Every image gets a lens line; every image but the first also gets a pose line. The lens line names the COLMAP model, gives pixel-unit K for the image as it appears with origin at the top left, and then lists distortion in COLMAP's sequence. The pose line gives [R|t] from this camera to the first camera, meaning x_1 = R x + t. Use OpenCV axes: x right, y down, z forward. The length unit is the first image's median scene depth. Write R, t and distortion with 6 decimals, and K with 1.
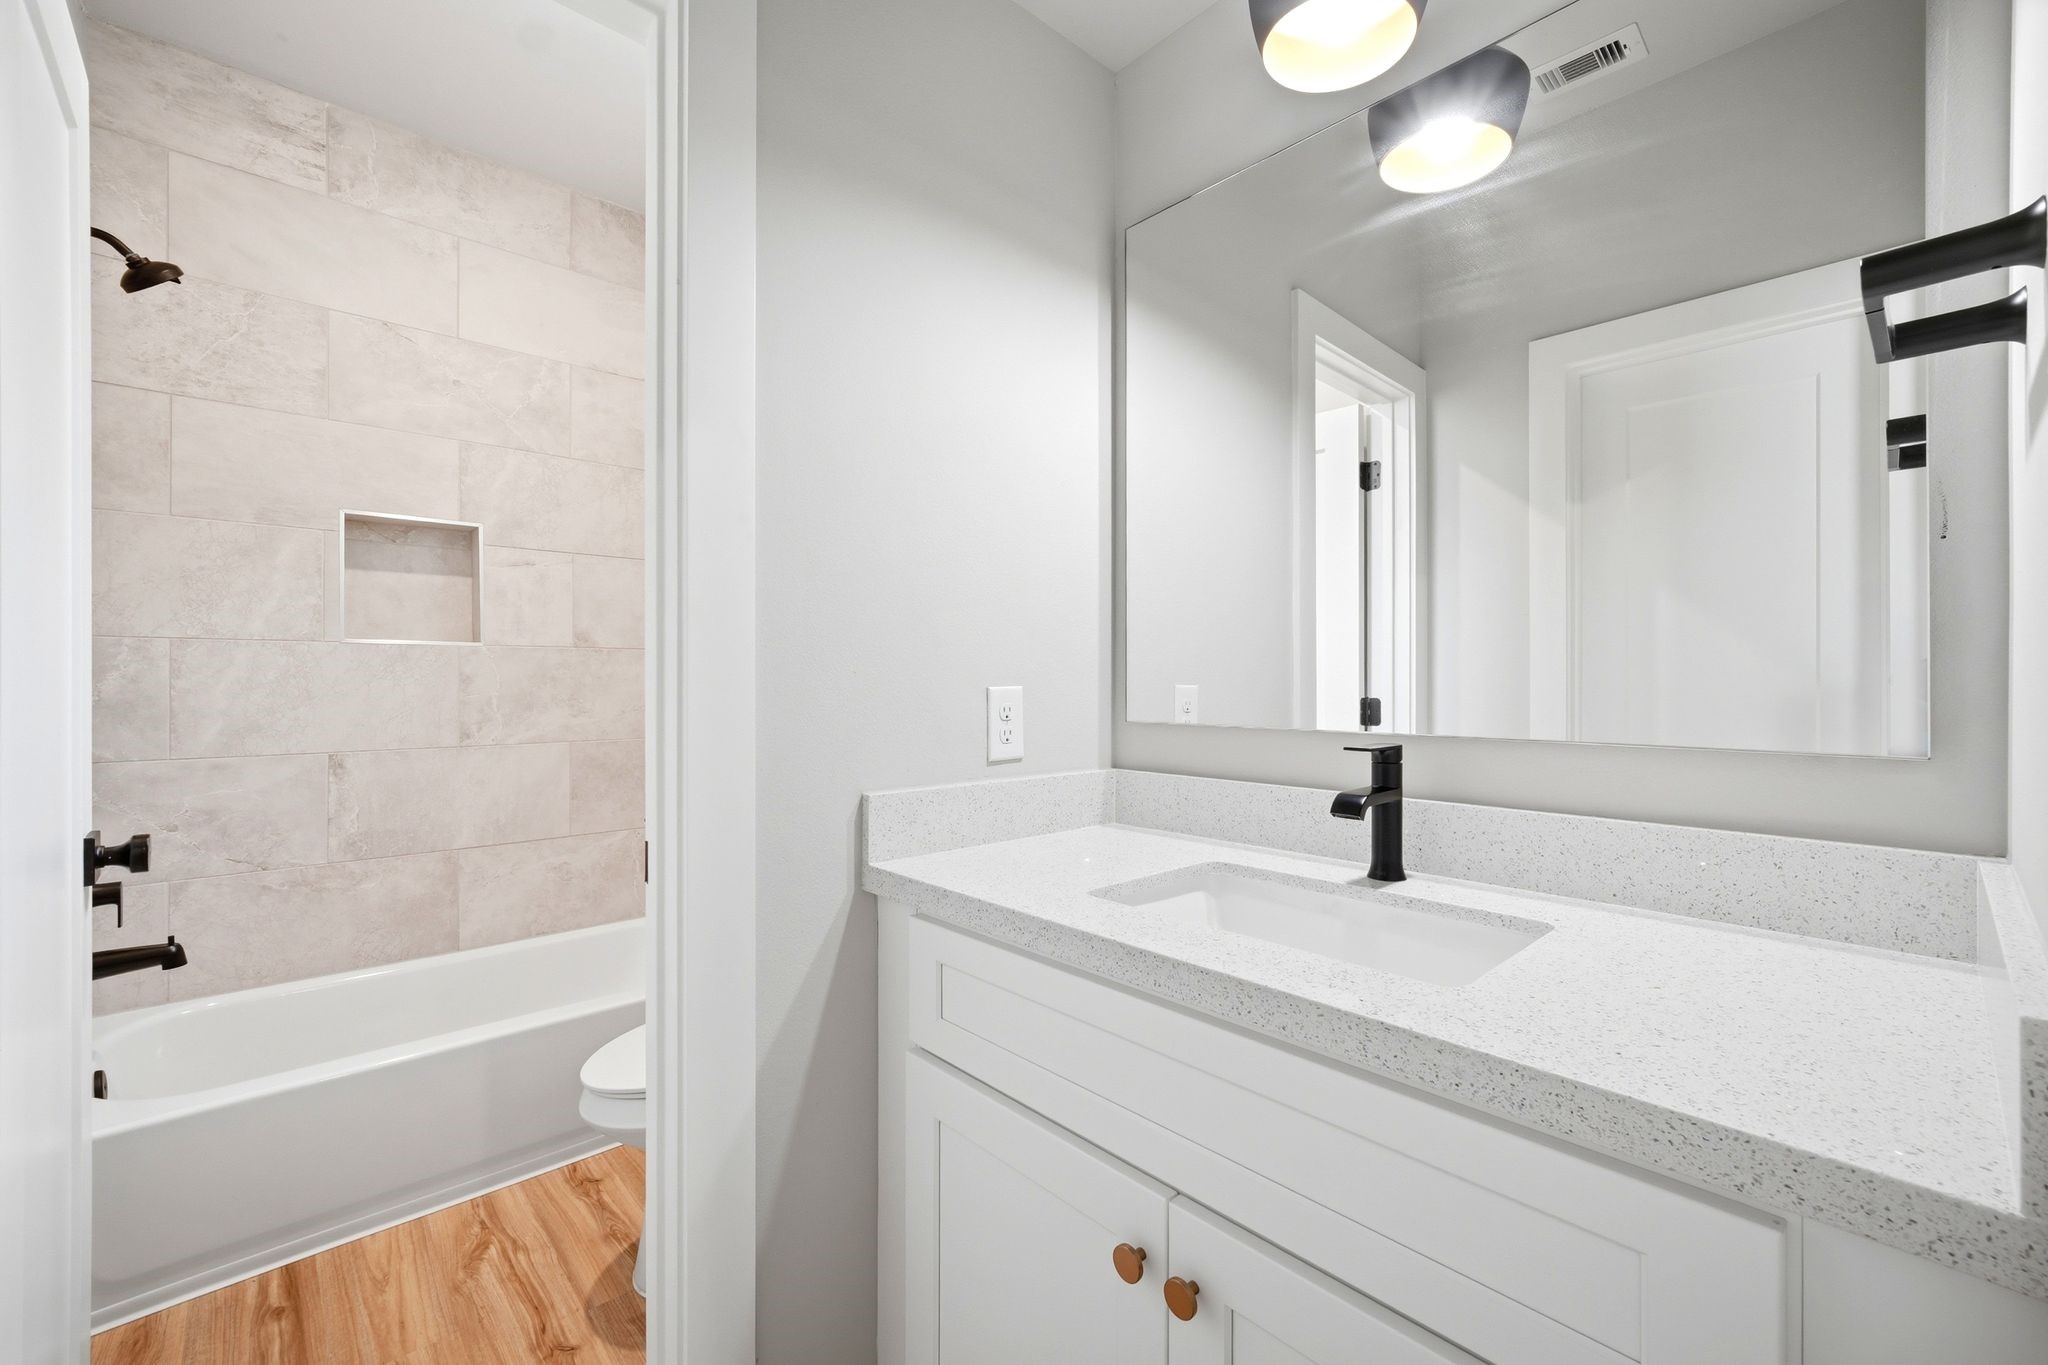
lens RADIAL K [[829.9, 0, 1019.9], [0, 829.9, 676.8], [0, 0, 1]] dist [0.000466, 0.002214]
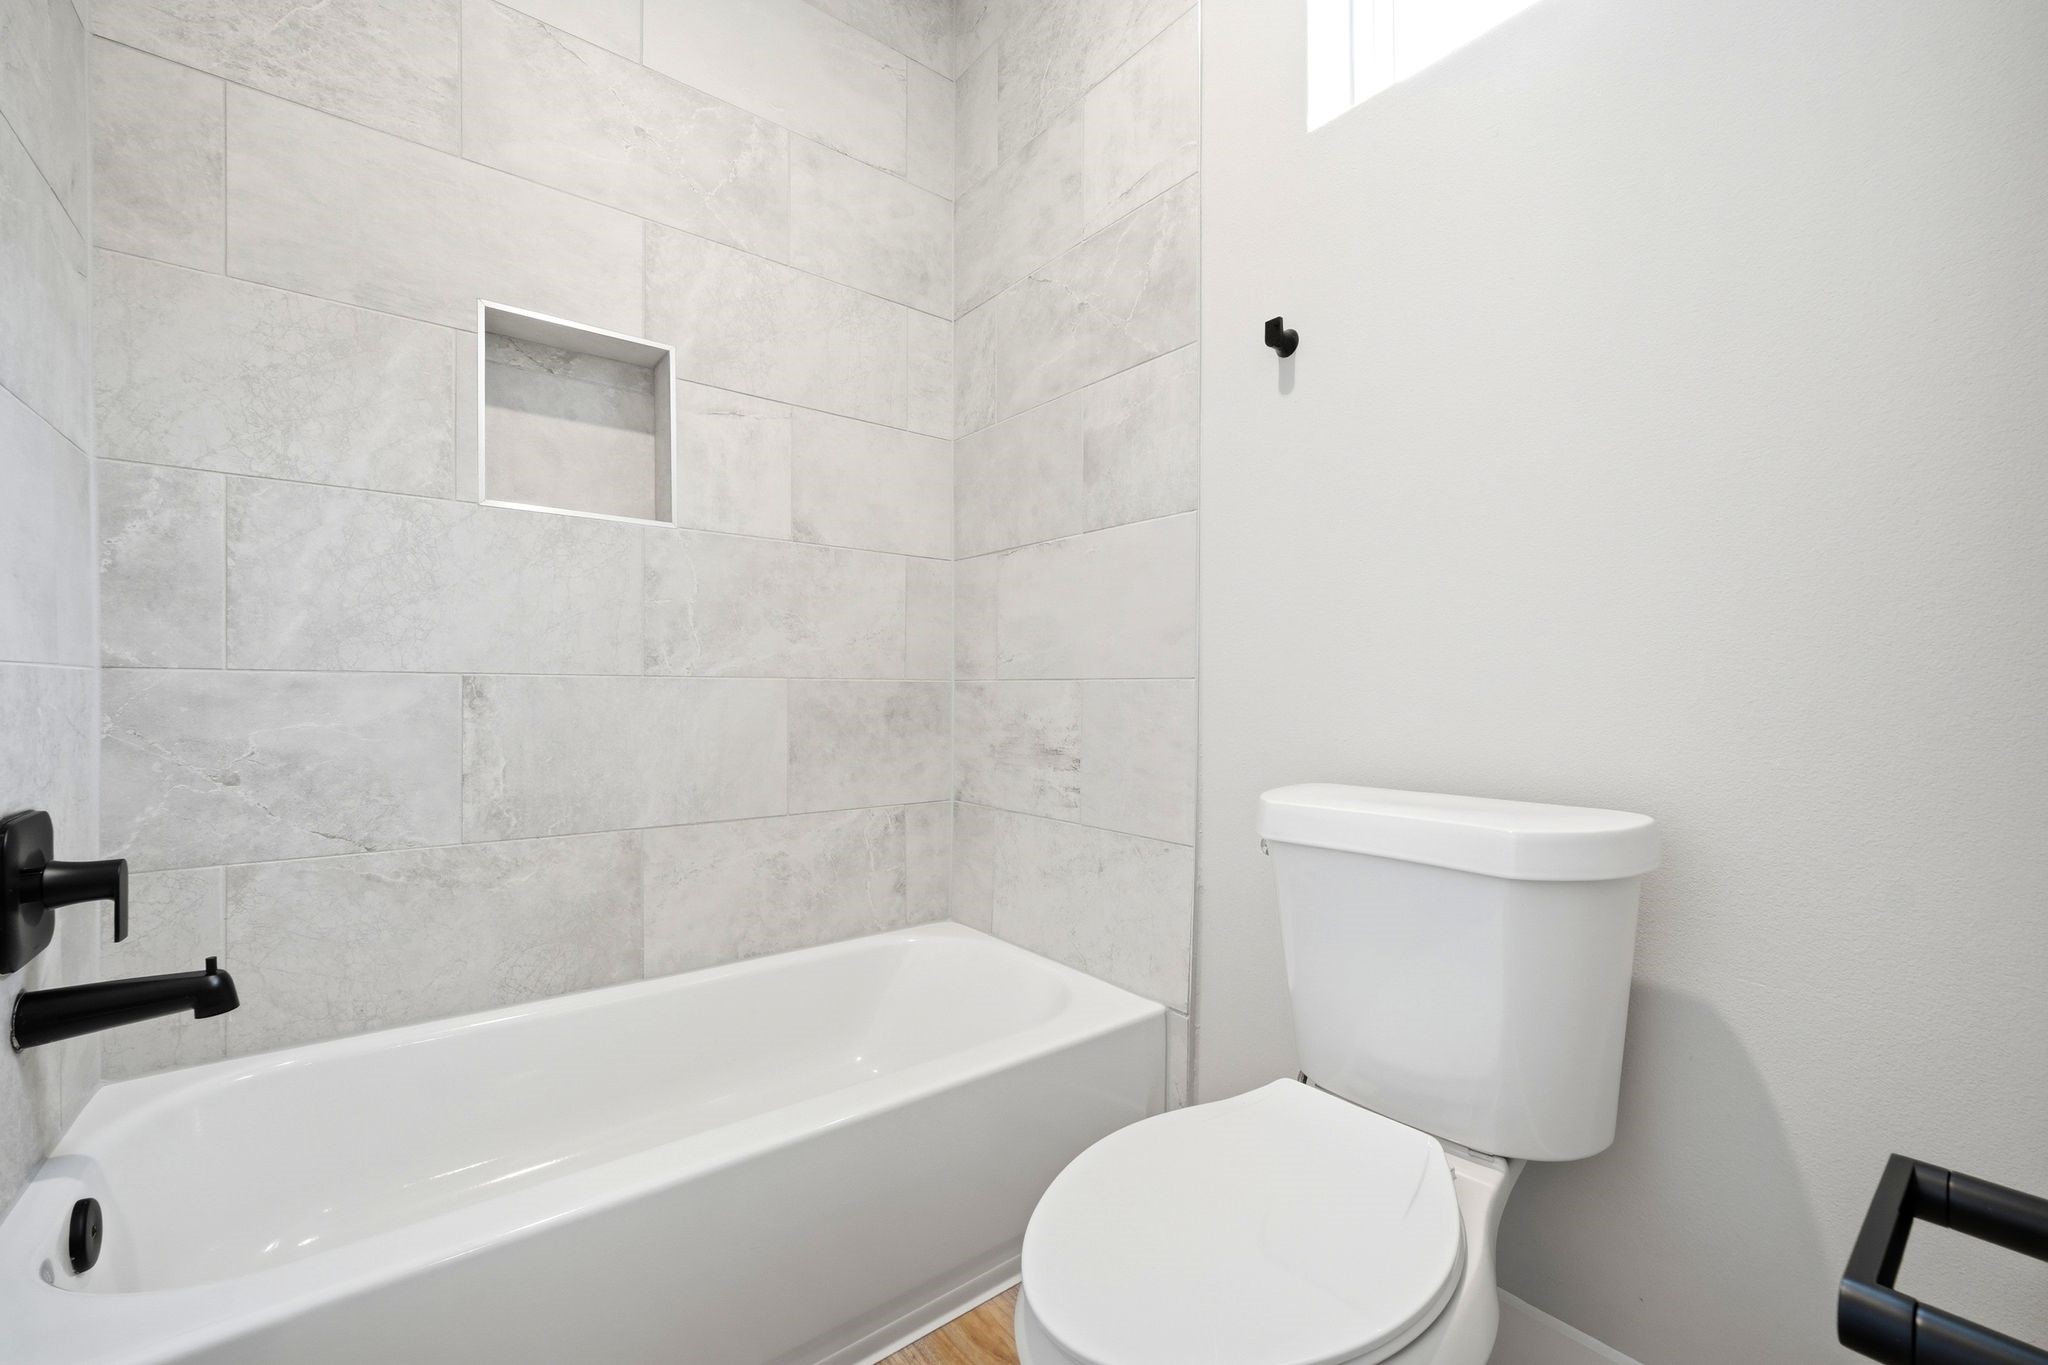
lens RADIAL K [[829.9, 0, 1030.7], [0, 829.9, 694.1], [0, 0, 1]] dist [0.000466, 0.002214]
pose [[0.997196, 0.002443, -0.074799, -0.338347], [-0.002135, 0.999989, 0.004194, 0.103078], [0.074808, -0.004023, 0.997190, 0.383349]]
